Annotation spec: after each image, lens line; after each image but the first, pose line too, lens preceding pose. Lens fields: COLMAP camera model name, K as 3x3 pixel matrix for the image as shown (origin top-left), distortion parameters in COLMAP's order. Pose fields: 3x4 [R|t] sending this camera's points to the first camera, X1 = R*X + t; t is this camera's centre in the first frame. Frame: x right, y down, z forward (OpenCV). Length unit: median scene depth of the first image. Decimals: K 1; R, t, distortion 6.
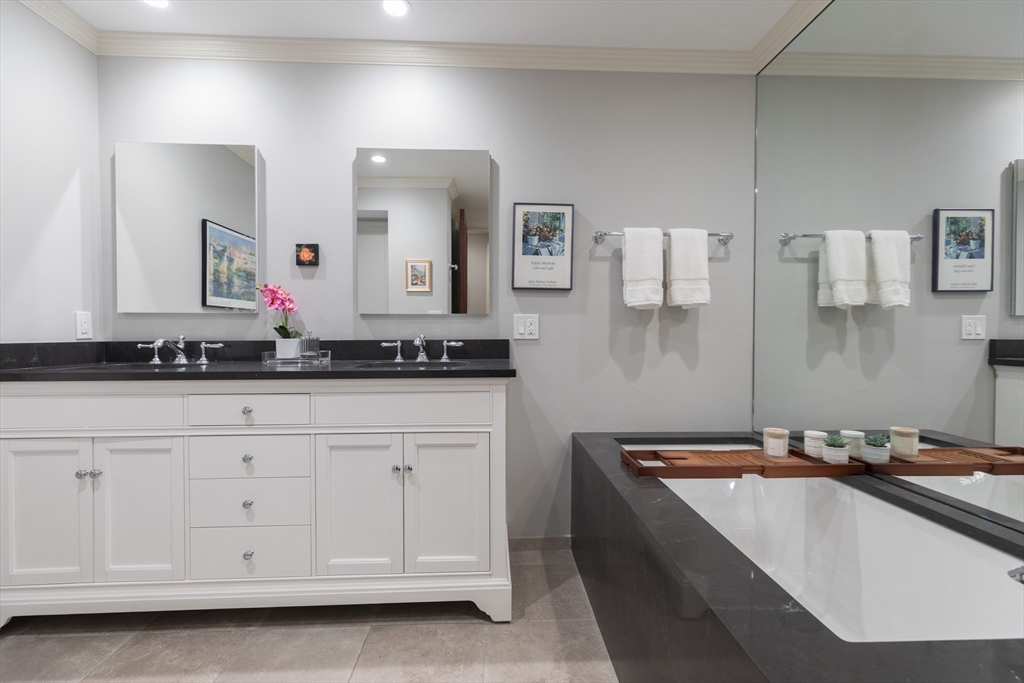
lens RADIAL K [[472.8, 0, 500.9], [0, 472.8, 332.9], [0, 0, 1]] dist [0.004374, 0.000721]
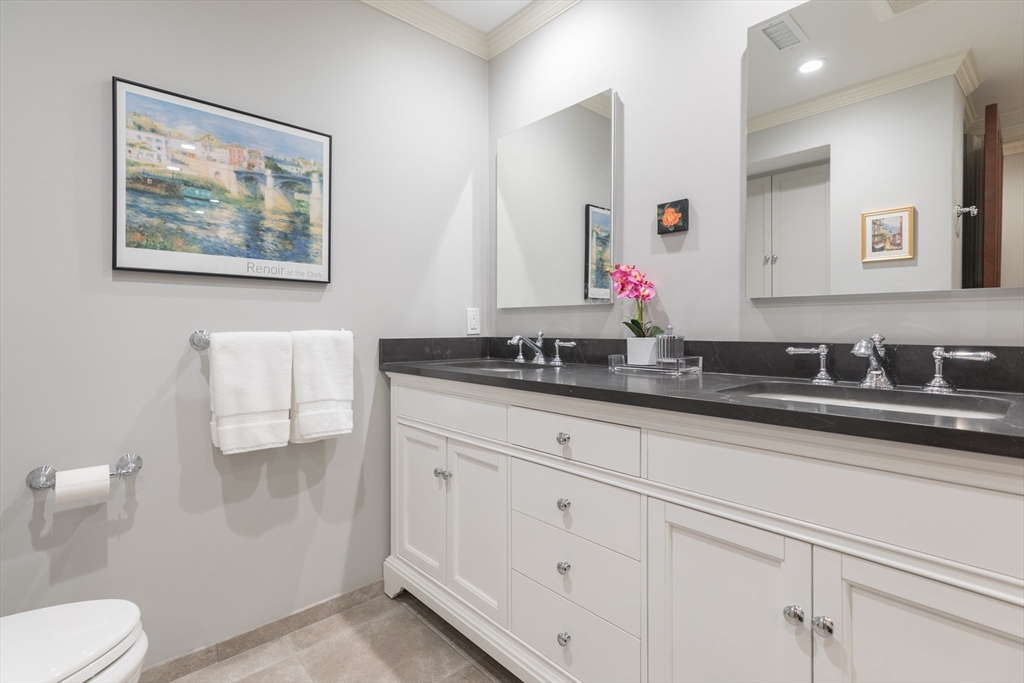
lens RADIAL K [[472.8, 0, 500.9], [0, 472.8, 332.9], [0, 0, 1]] dist [0.004374, 0.000721]
pose [[0.640646, 0.009316, -0.767780, -0.035618], [0.002026, 0.999902, 0.013823, -0.005012], [0.767834, -0.010411, 0.640564, 0.369898]]
